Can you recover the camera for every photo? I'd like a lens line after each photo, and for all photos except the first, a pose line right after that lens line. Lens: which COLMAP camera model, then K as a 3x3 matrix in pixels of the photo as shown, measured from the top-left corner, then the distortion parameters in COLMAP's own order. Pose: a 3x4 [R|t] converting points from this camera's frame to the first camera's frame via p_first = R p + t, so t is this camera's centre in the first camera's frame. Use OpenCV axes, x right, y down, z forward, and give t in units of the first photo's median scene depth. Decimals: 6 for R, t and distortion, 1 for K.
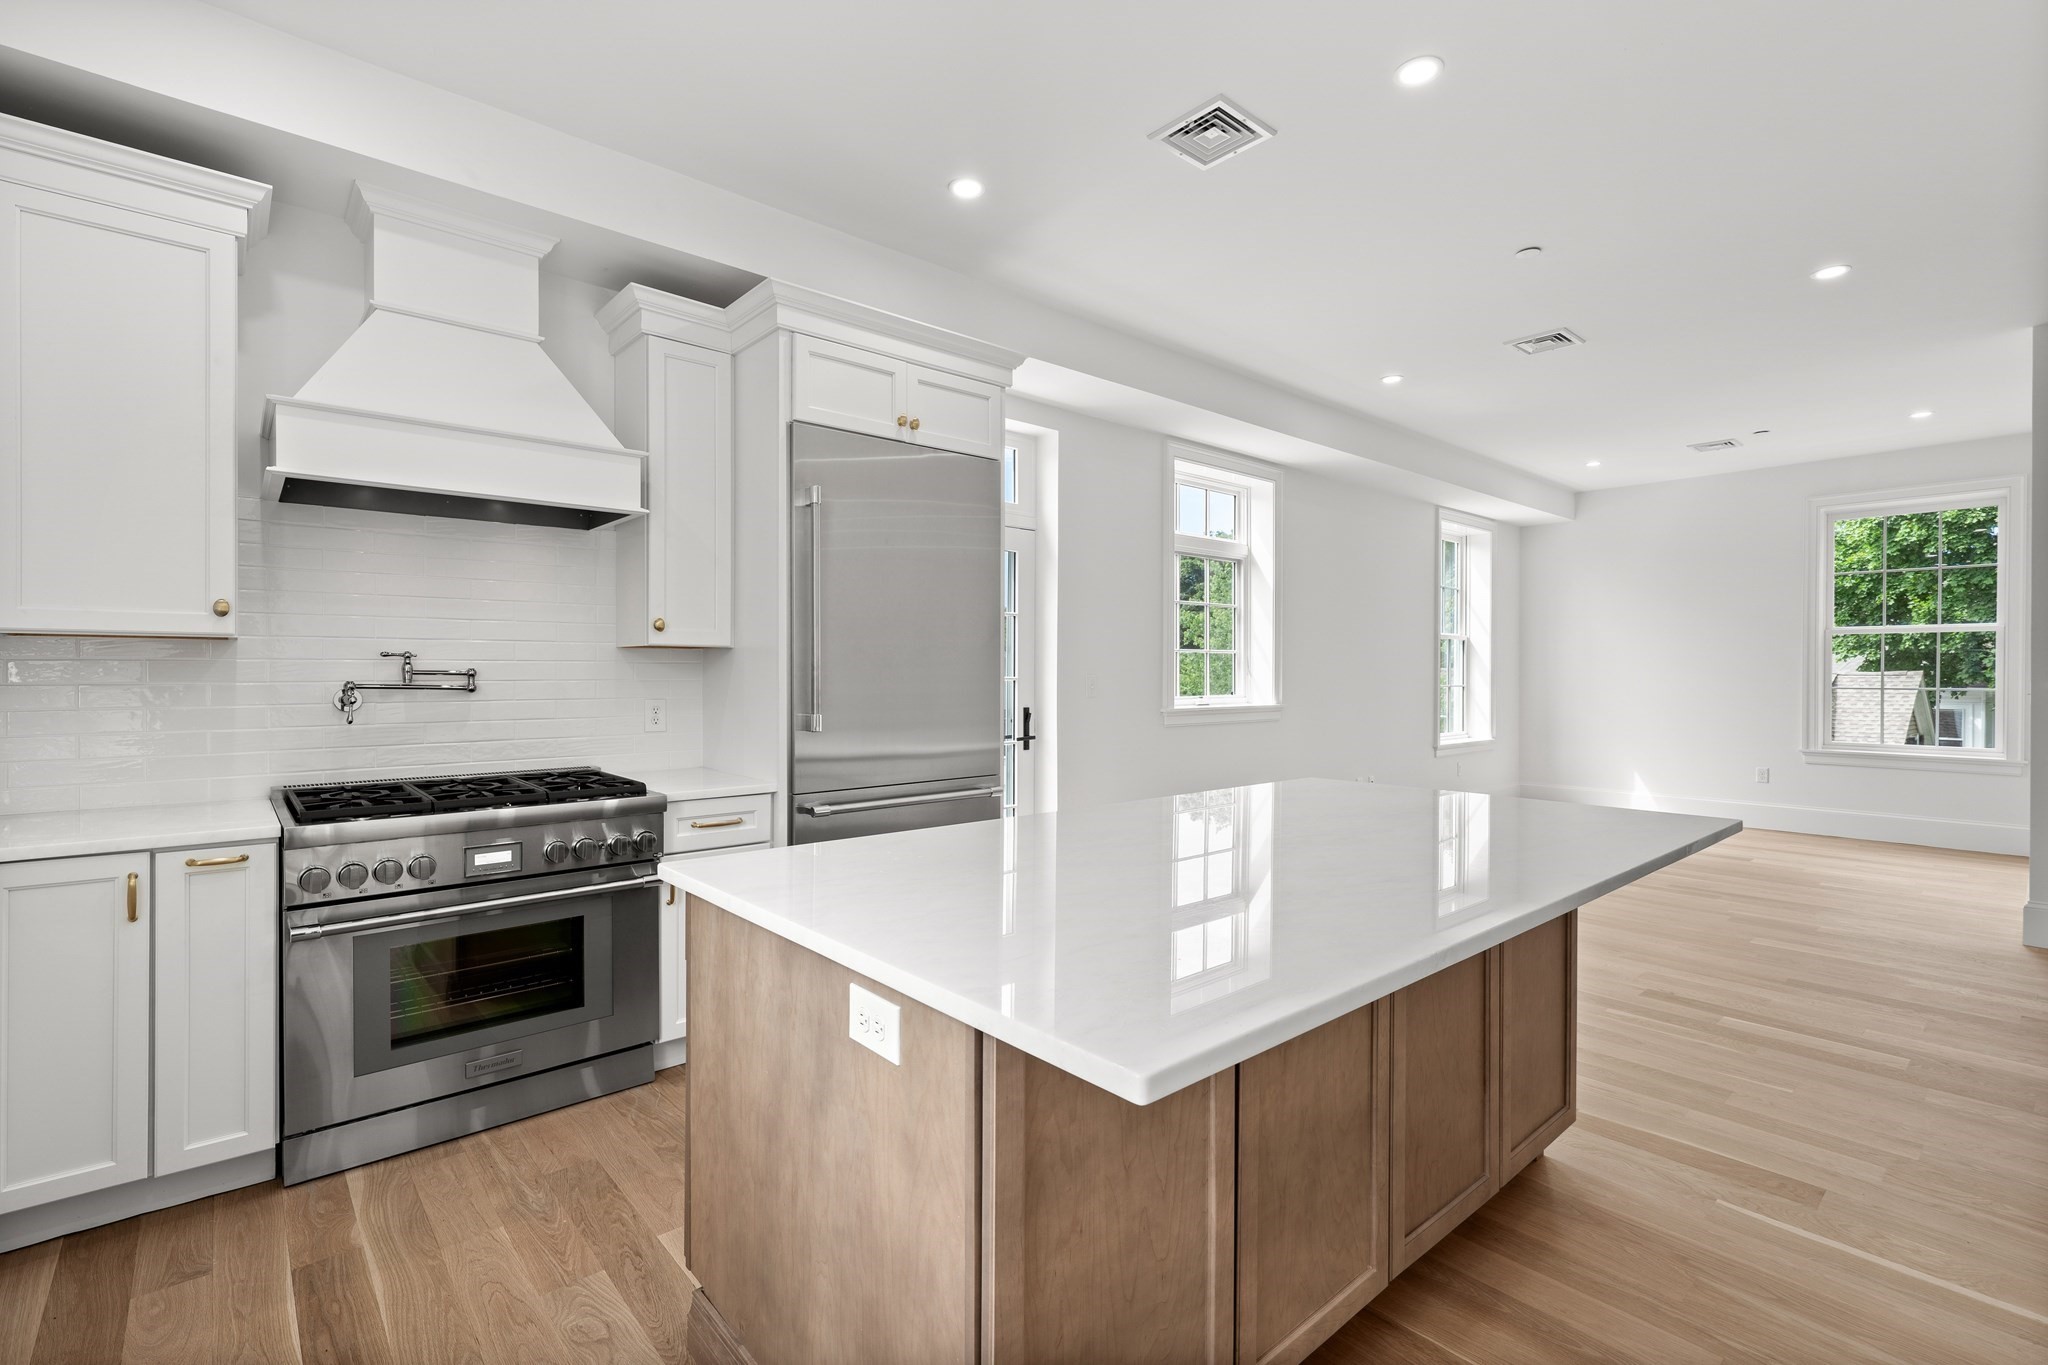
lens RADIAL K [[921.7, 0, 1021.6], [0, 921.7, 676.5], [0, 0, 1]] dist [-0.000445, 0.000309]
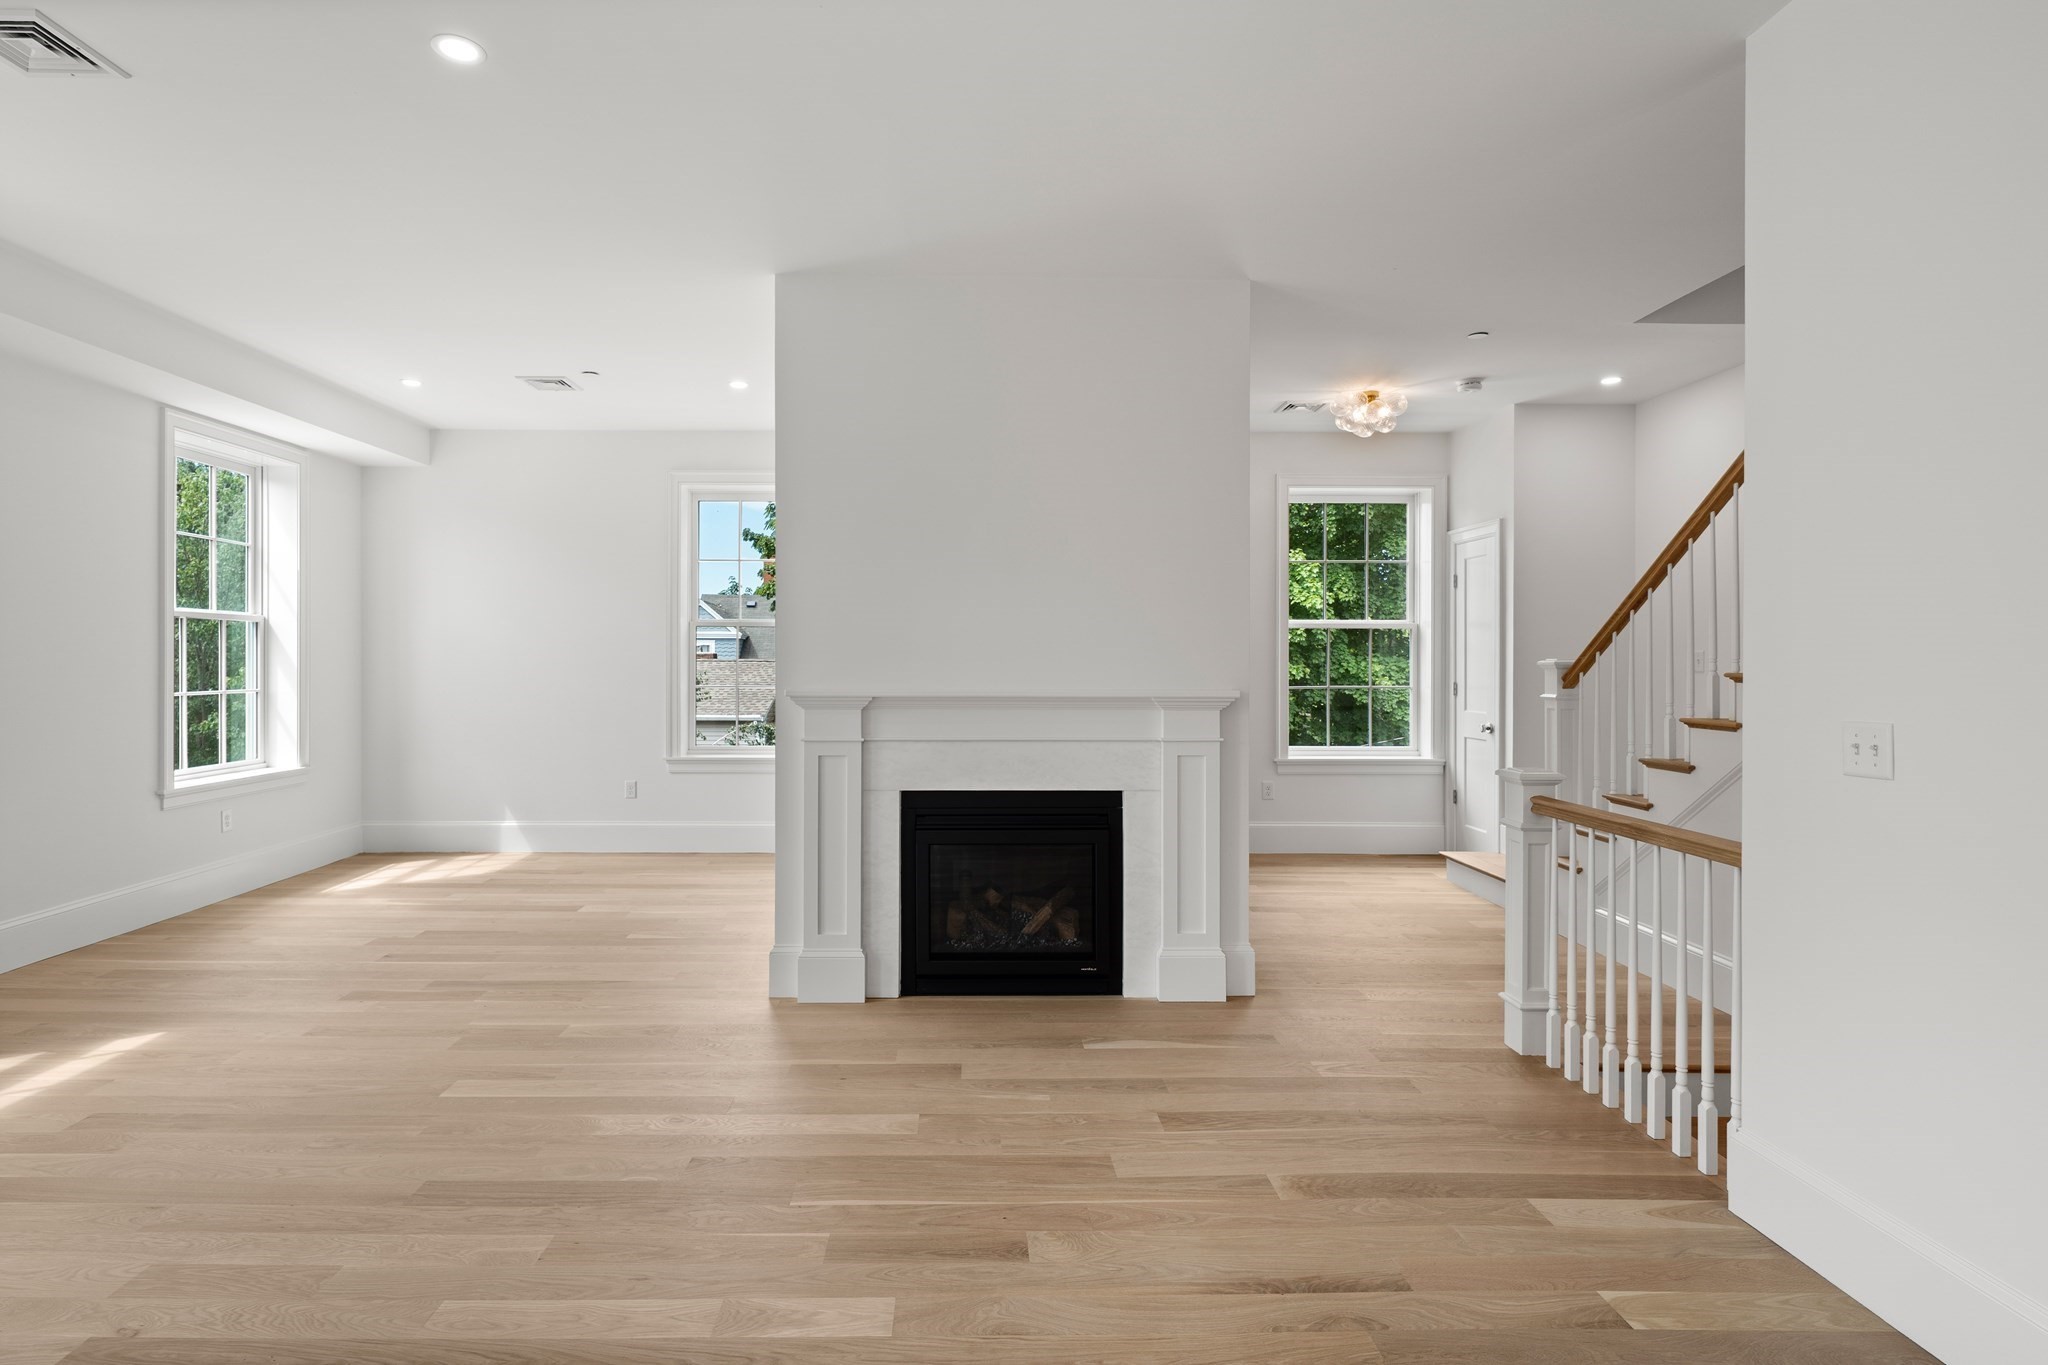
lens RADIAL K [[1023.0, 0, 972.4], [0, 1023.0, 662.4], [0, 0, 1]] dist [0.000856, 0.000343]
pose [[0.649084, -0.003883, 0.760707, 0.681829], [0.004082, 0.999990, 0.001621, -0.026673], [-0.760706, 0.002053, 0.649093, 0.338559]]
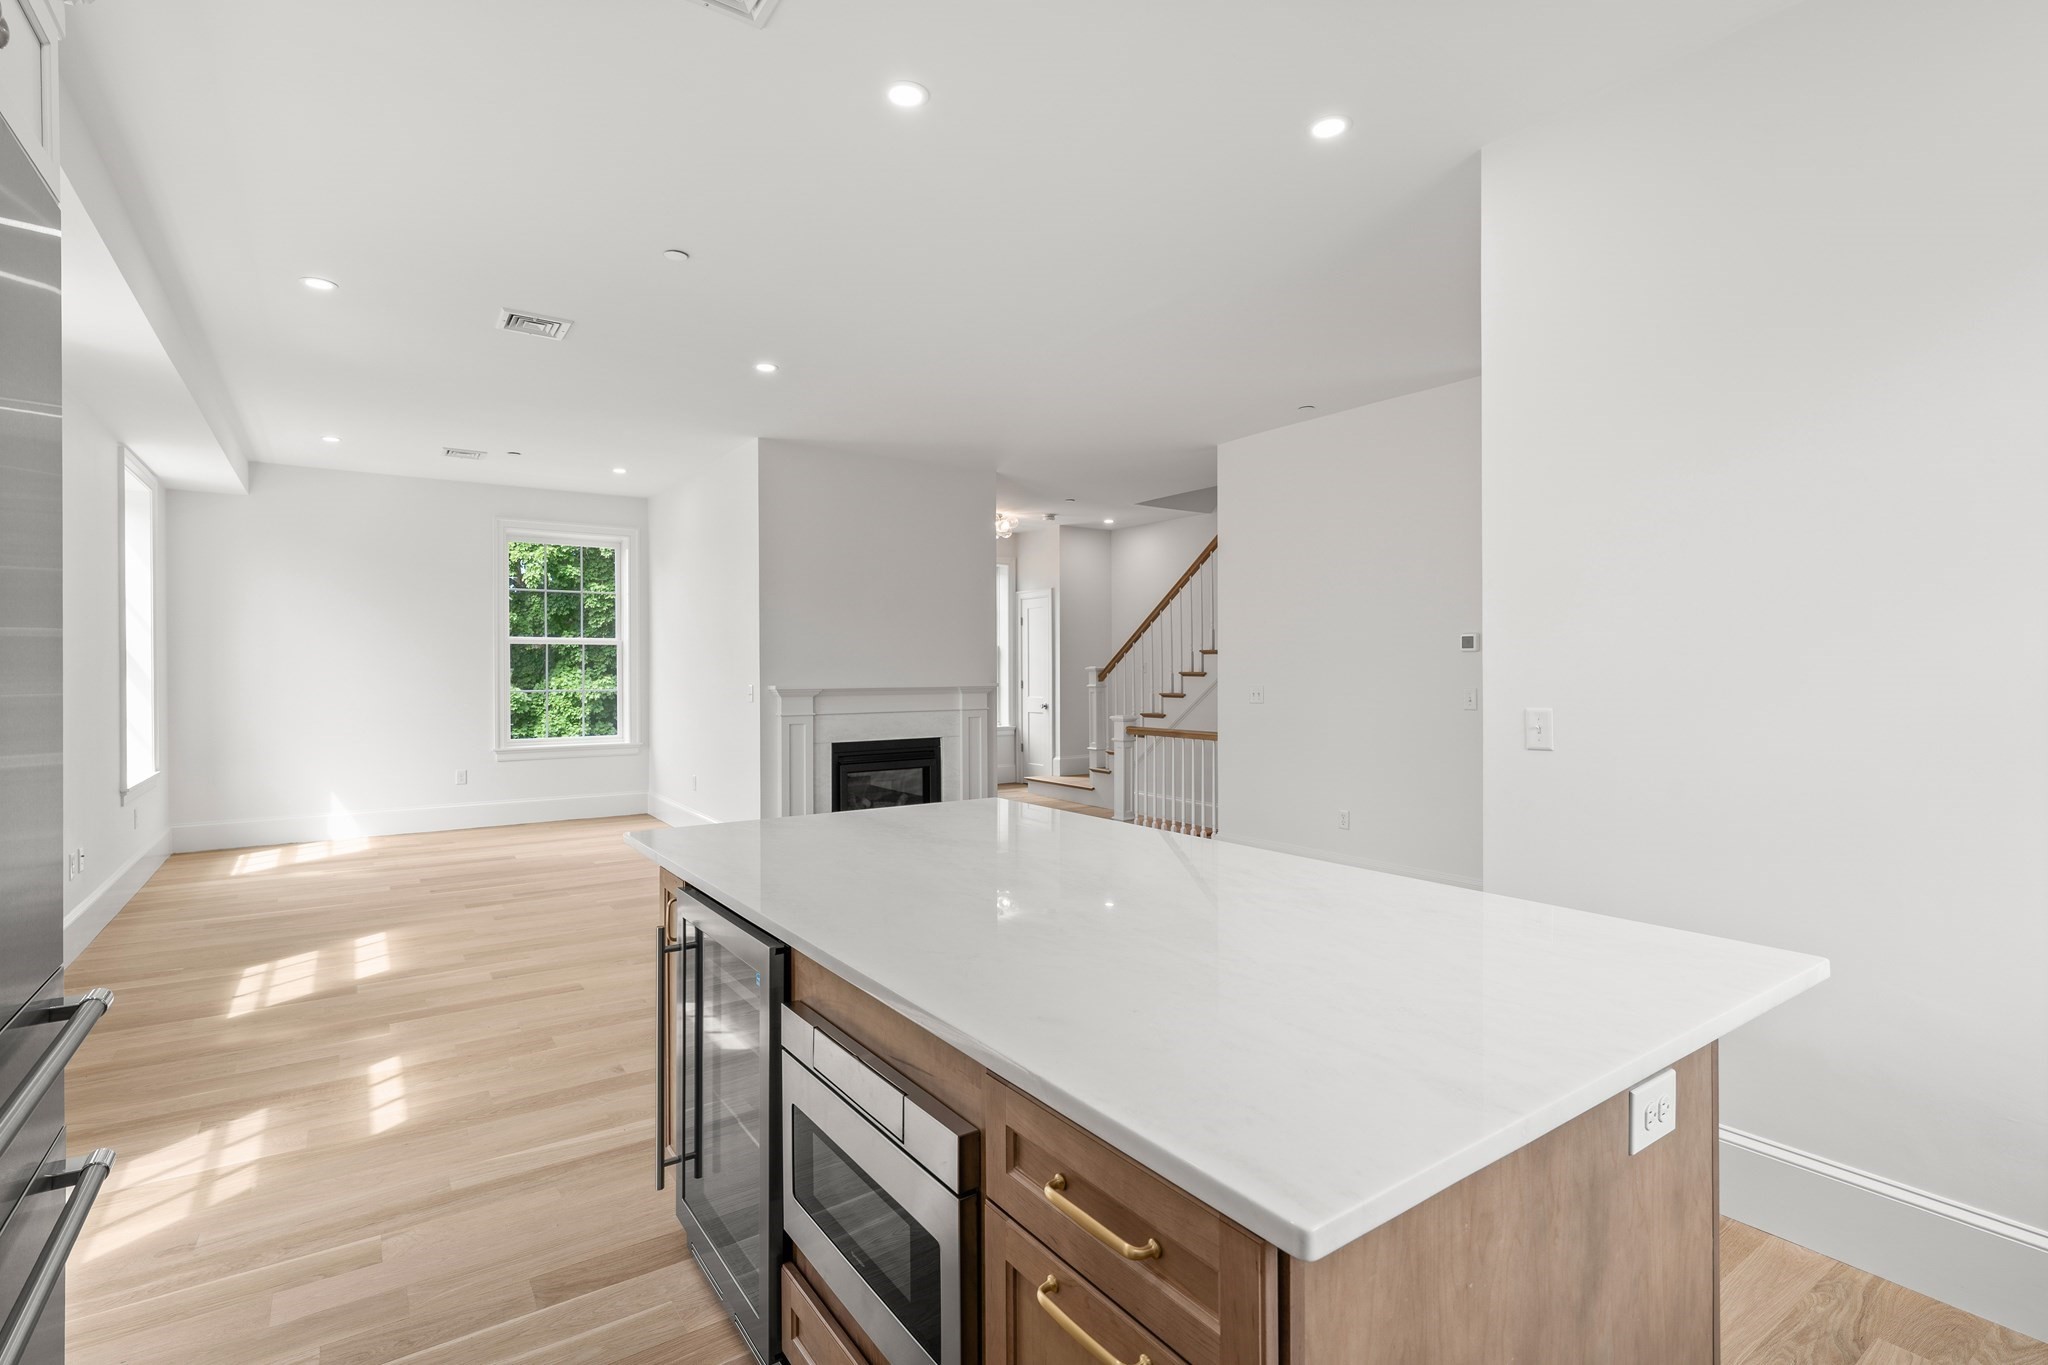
lens RADIAL K [[958.0, 0, 1012.5], [0, 958.0, 670.8], [0, 0, 1]] dist [-0.000407, -0.000059]
pose [[0.111437, -0.005441, 0.993757, -0.467604], [0.009689, 0.999943, 0.004388, -0.027264], [-0.993724, 0.009139, 0.111483, 0.617640]]
